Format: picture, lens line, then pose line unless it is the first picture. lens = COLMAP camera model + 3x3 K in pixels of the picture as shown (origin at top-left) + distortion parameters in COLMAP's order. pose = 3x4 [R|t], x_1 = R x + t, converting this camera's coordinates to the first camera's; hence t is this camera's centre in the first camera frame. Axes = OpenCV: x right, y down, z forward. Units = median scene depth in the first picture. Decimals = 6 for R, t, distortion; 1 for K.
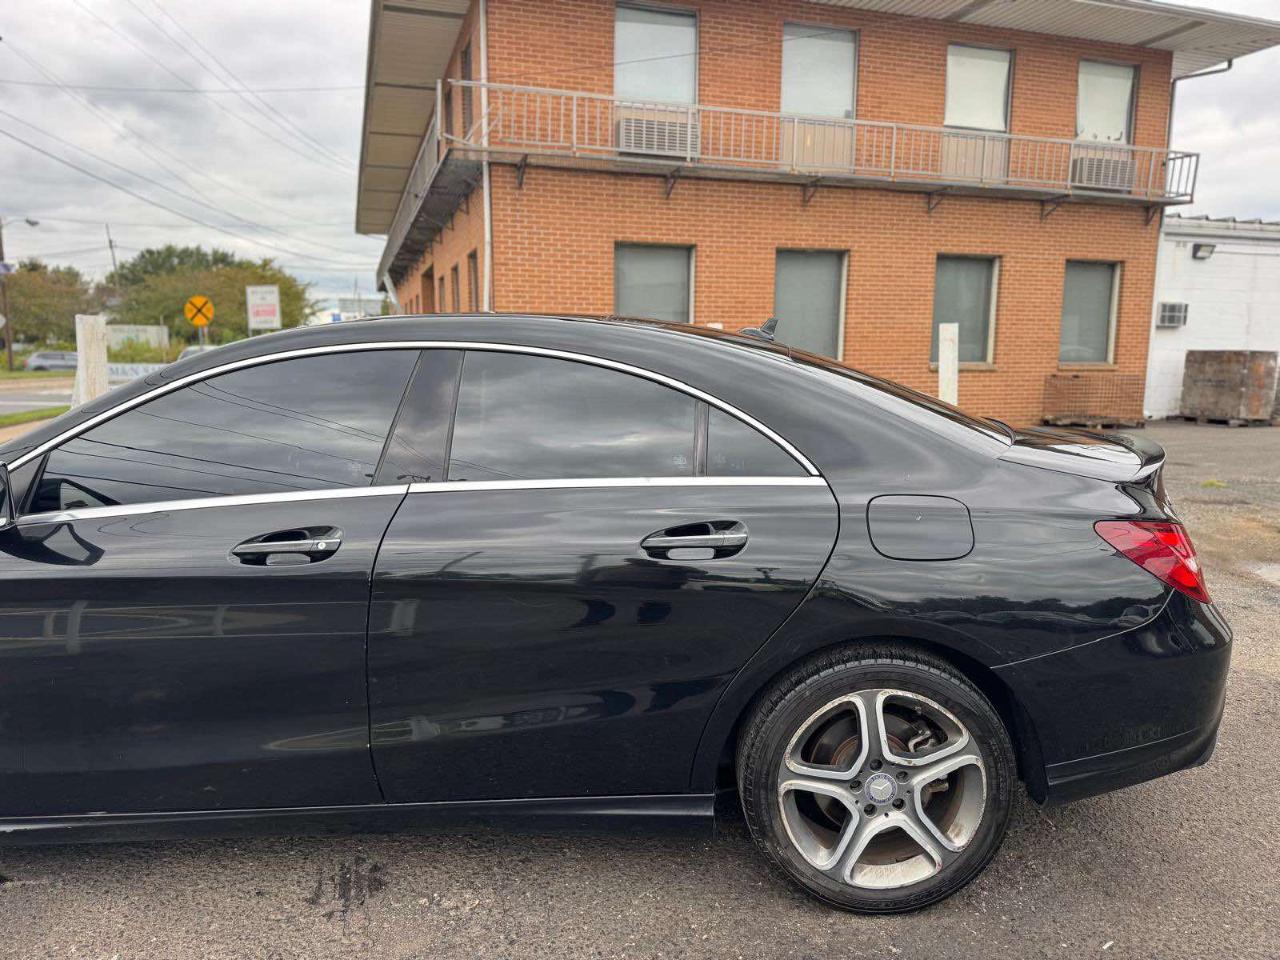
lens RADIAL K [[901.5, 0, 642.4], [0, 901.5, 482.8], [0, 0, 1]] dist [0.020159, -0.028347]
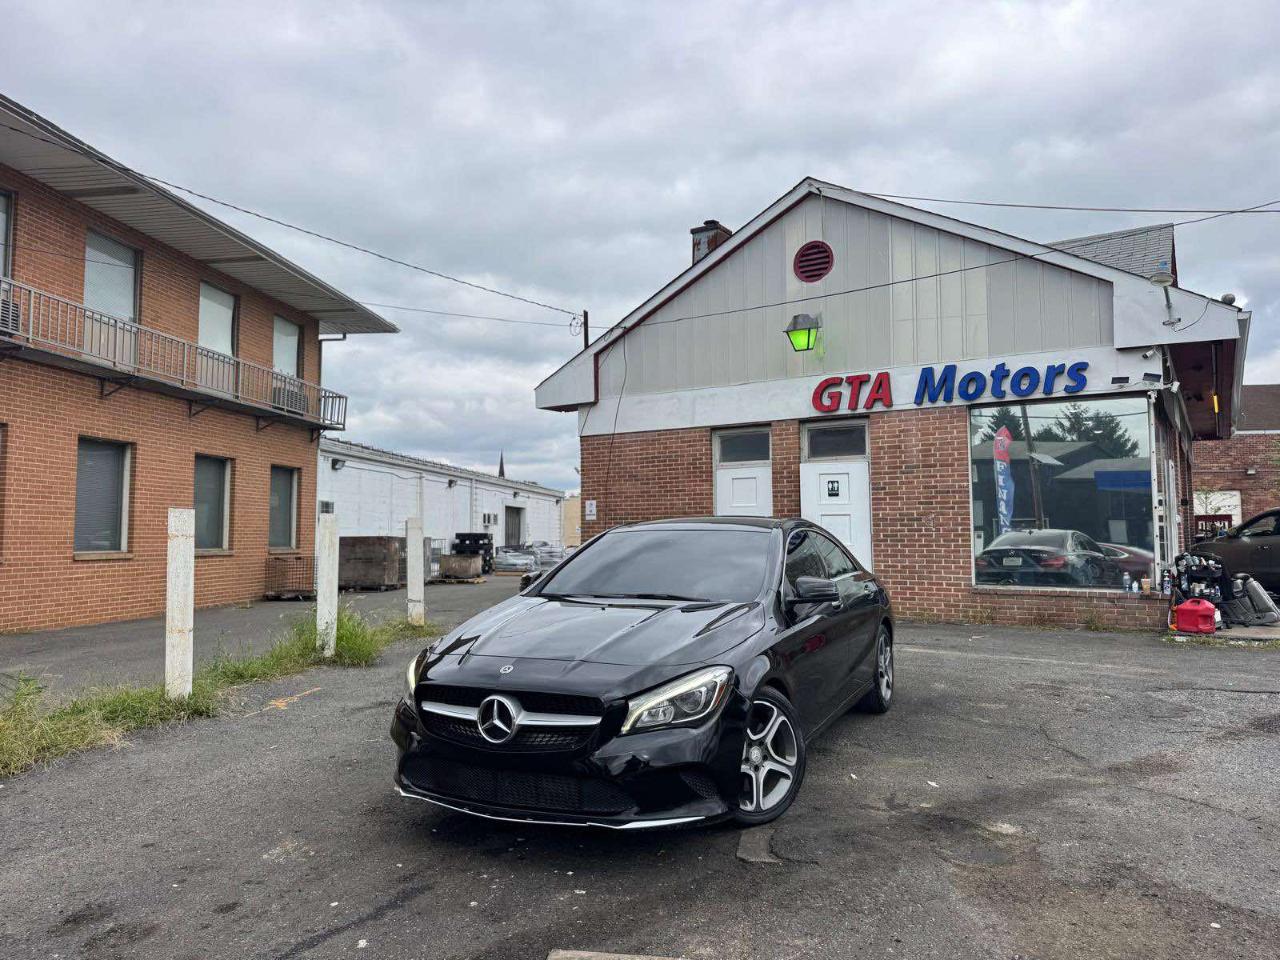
lens RADIAL K [[892.0, 0, 640.0], [0, 892.0, 480.0], [0, 0, 1]] dist [0.087458, -0.115189]
pose [[0.425624, 0.051967, 0.903407, -0.467197], [0.137224, 0.983097, -0.121202, -0.008039], [-0.894435, 0.175556, 0.411299, 0.048724]]
